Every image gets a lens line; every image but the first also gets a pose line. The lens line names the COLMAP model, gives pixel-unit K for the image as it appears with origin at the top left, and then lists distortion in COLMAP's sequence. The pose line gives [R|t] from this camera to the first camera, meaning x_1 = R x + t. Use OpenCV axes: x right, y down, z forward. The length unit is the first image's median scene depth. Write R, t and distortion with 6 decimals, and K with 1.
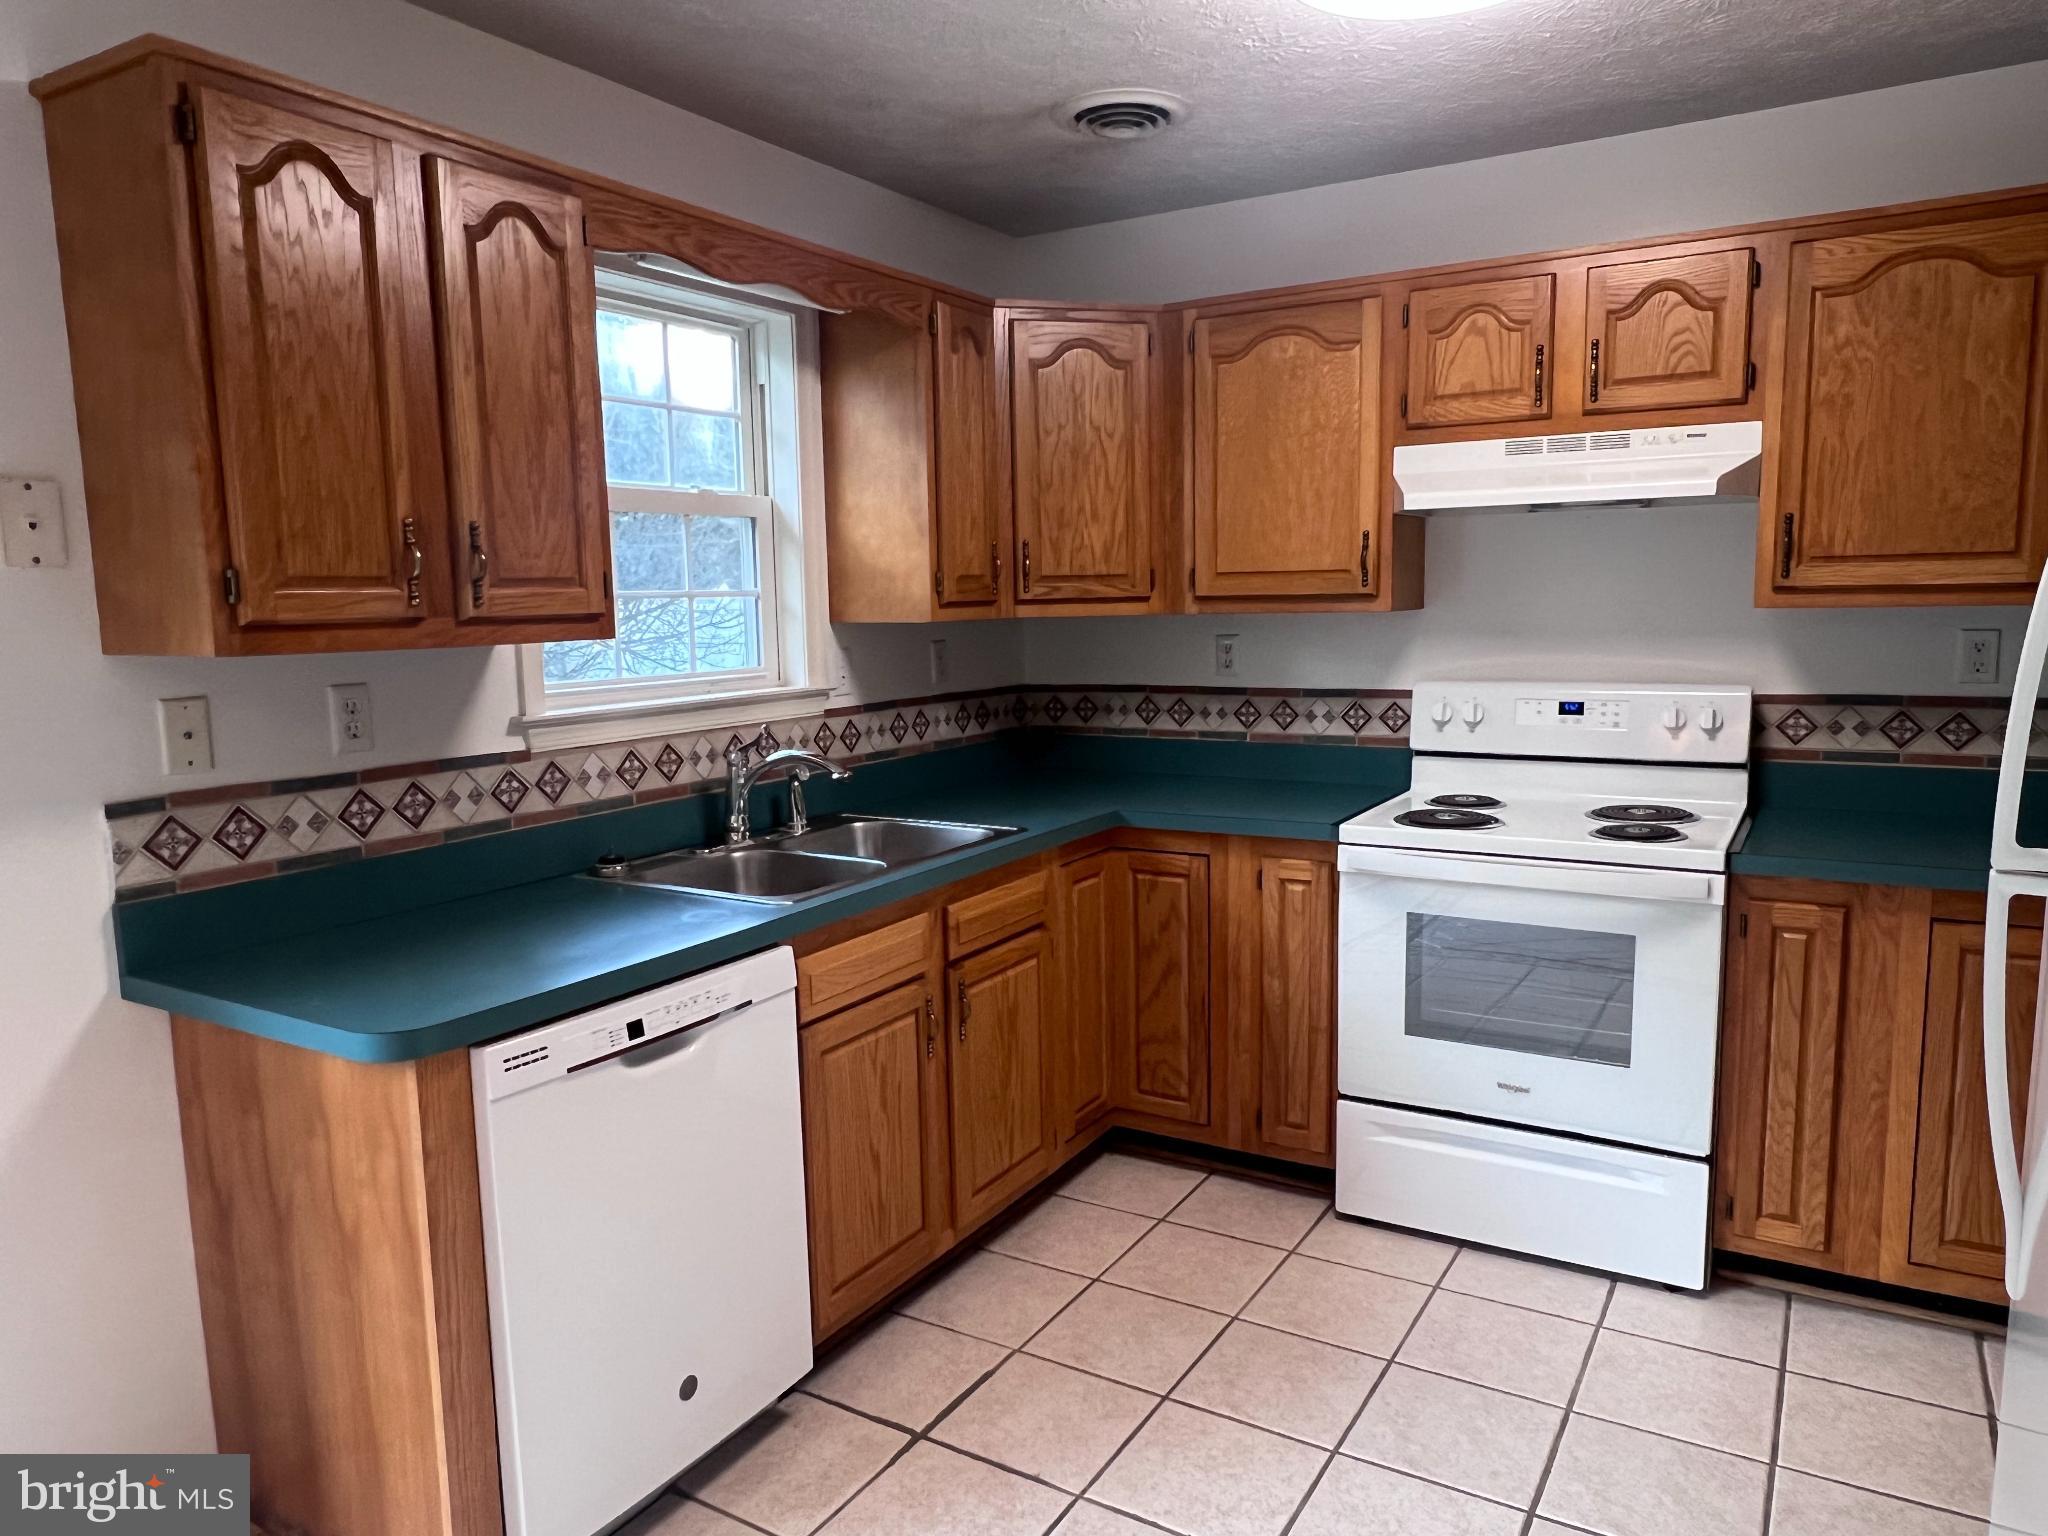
lens RADIAL K [[1380.2, 0, 1036.1], [0, 1380.2, 781.7], [0, 0, 1]] dist [-0.001748, -0.002976]
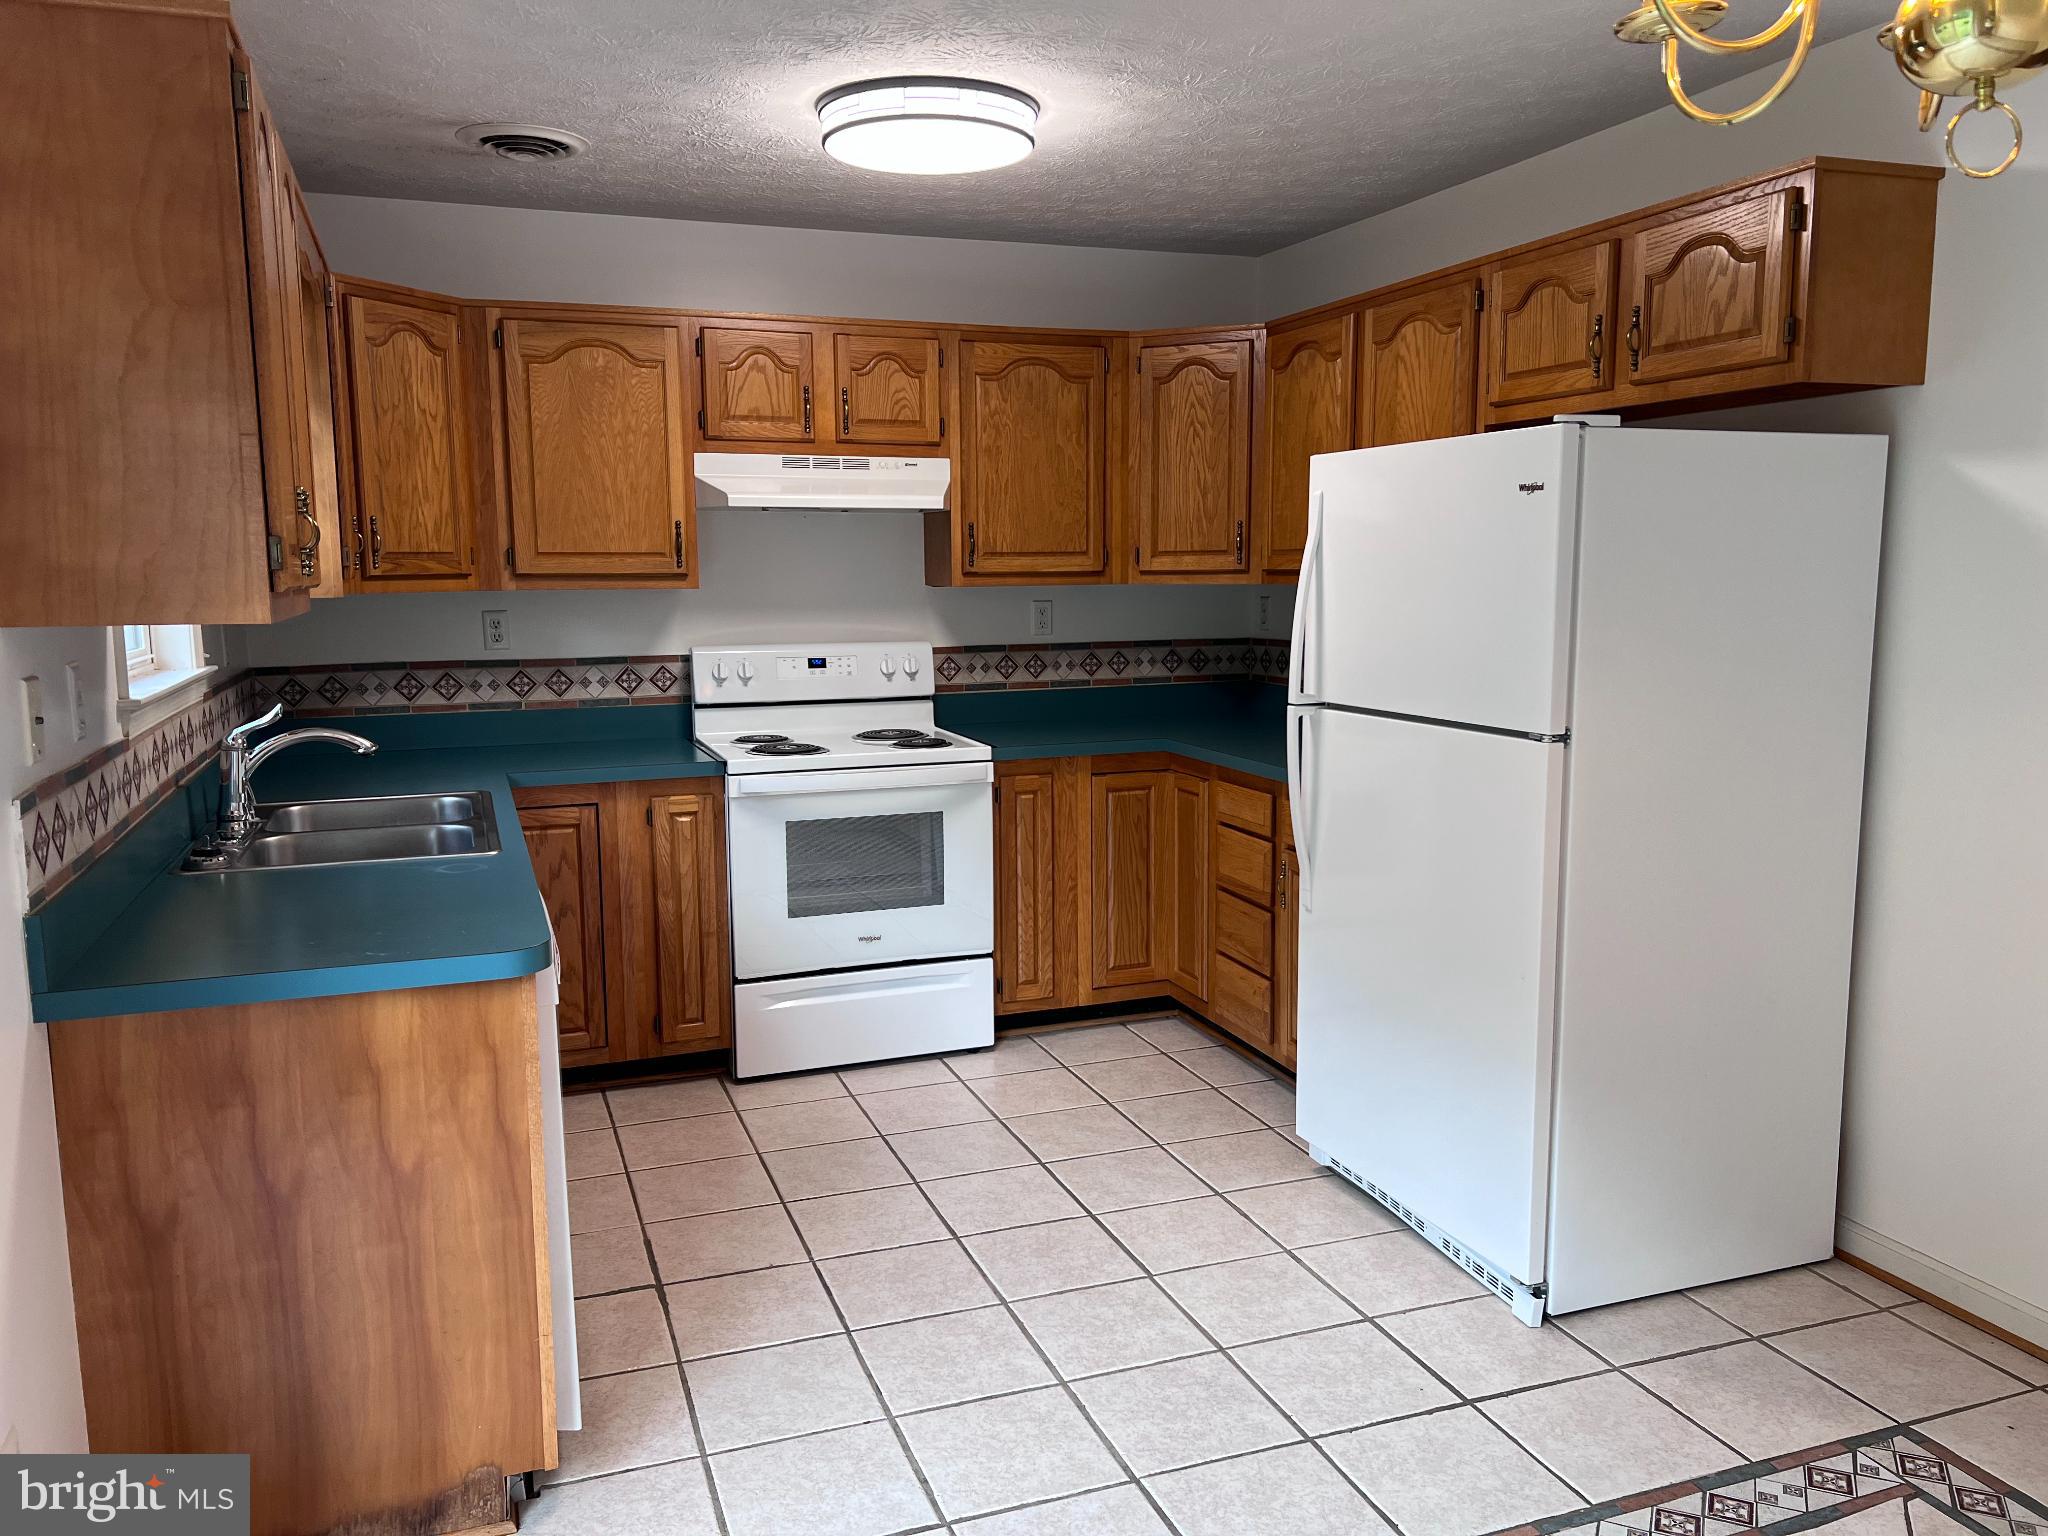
lens RADIAL K [[1542.1, 0, 1020.3], [0, 1542.1, 783.7], [0, 0, 1]] dist [0.048865, -0.050861]
pose [[0.617491, -0.095671, 0.780738, -0.668659], [0.101287, 0.993983, 0.041693, 0.020283], [-0.780030, 0.053333, 0.623466, -0.062994]]
